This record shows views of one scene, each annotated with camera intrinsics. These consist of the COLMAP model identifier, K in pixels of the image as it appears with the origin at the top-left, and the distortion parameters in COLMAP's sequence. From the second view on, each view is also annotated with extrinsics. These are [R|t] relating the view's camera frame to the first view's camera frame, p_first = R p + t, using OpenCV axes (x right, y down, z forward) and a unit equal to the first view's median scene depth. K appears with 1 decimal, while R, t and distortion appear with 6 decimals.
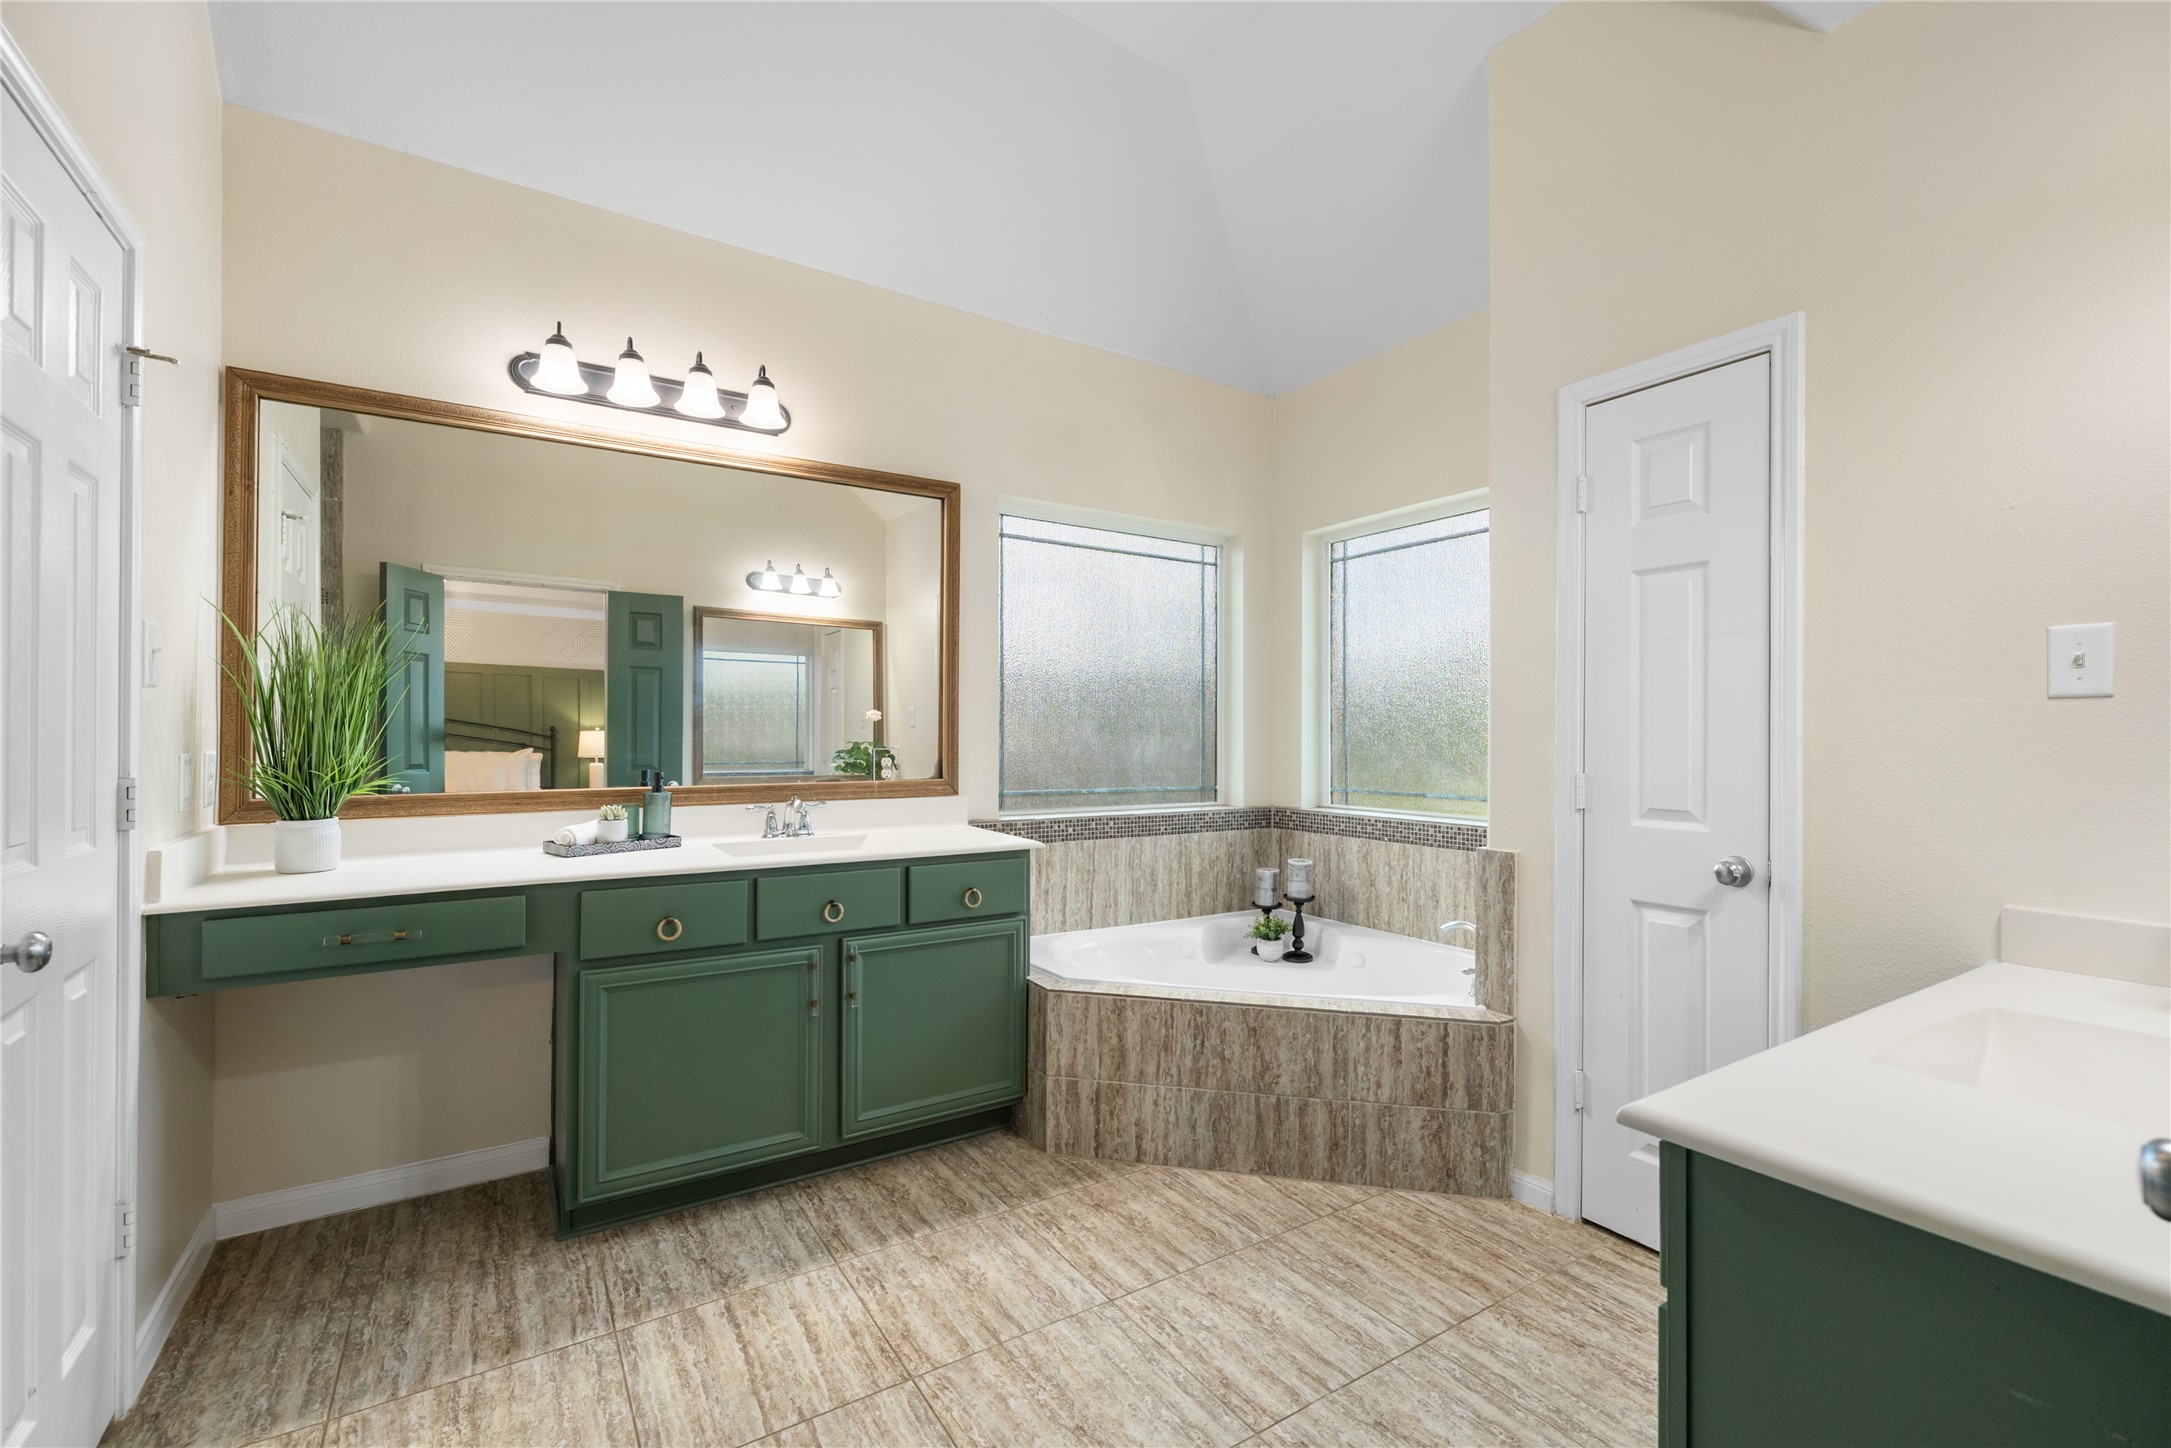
lens RADIAL K [[912.3, 0, 1089.6], [0, 912.3, 731.0], [0, 0, 1]] dist [0.000657, 0.000307]
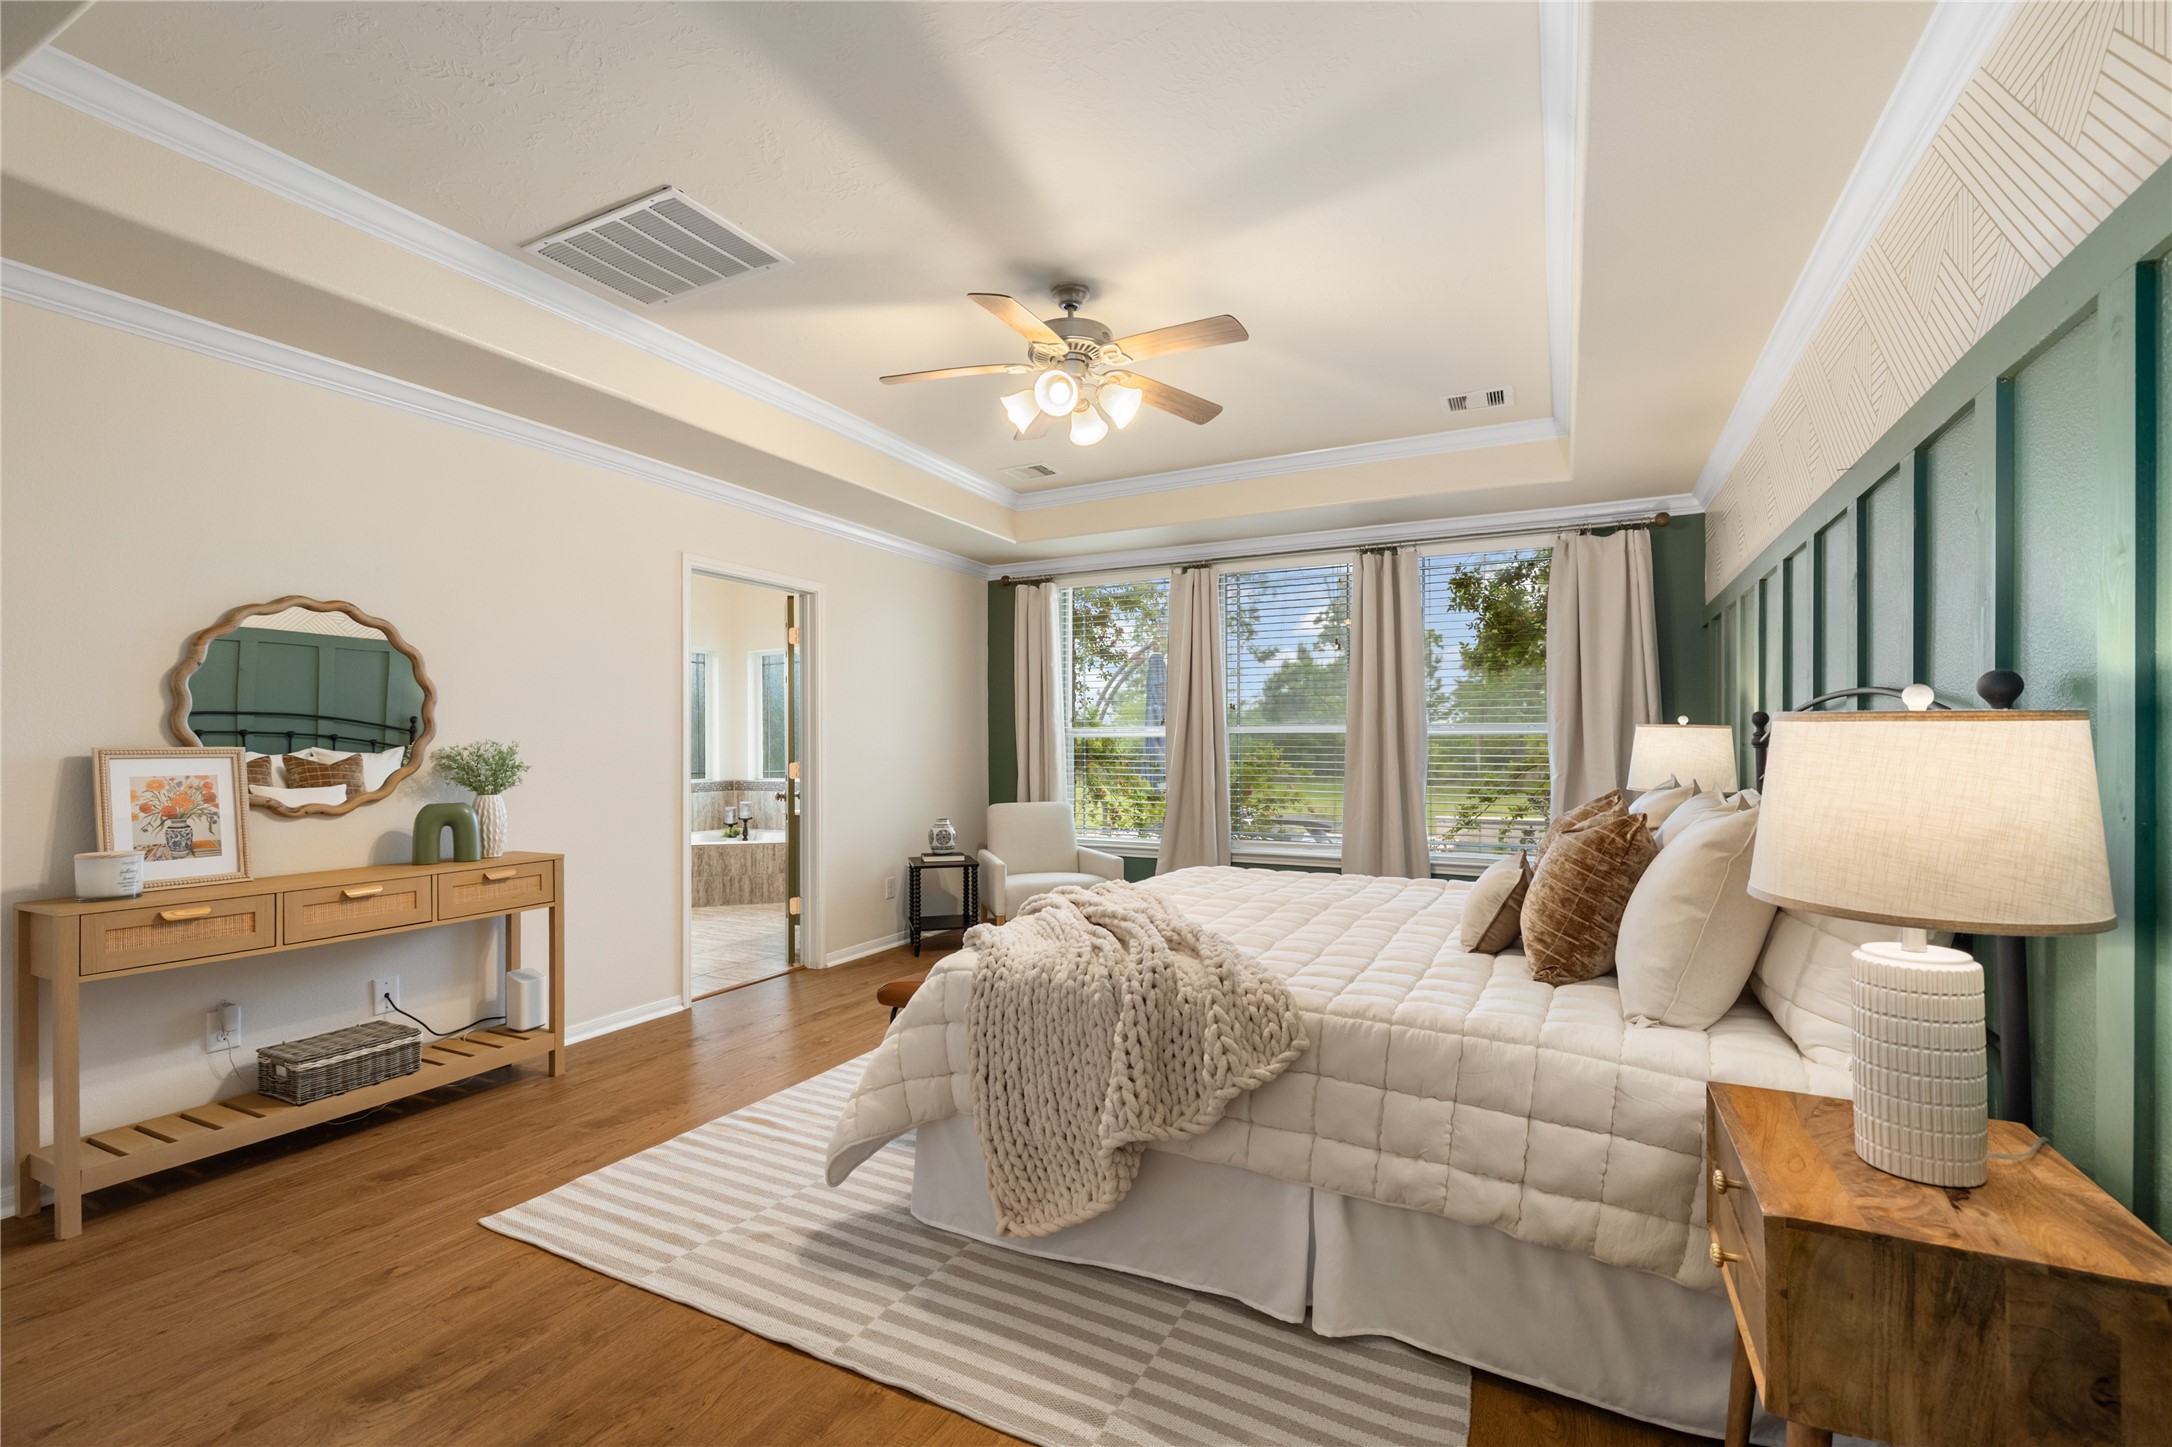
lens RADIAL K [[912.7, 0, 1090.1], [0, 912.7, 730.5], [0, 0, 1]] dist [0.000657, 0.000307]
pose [[0.857075, -0.004235, 0.515174, -0.202350], [0.009215, 0.999932, -0.007111, -0.011689], [-0.515109, 0.010841, 0.857056, -1.378481]]
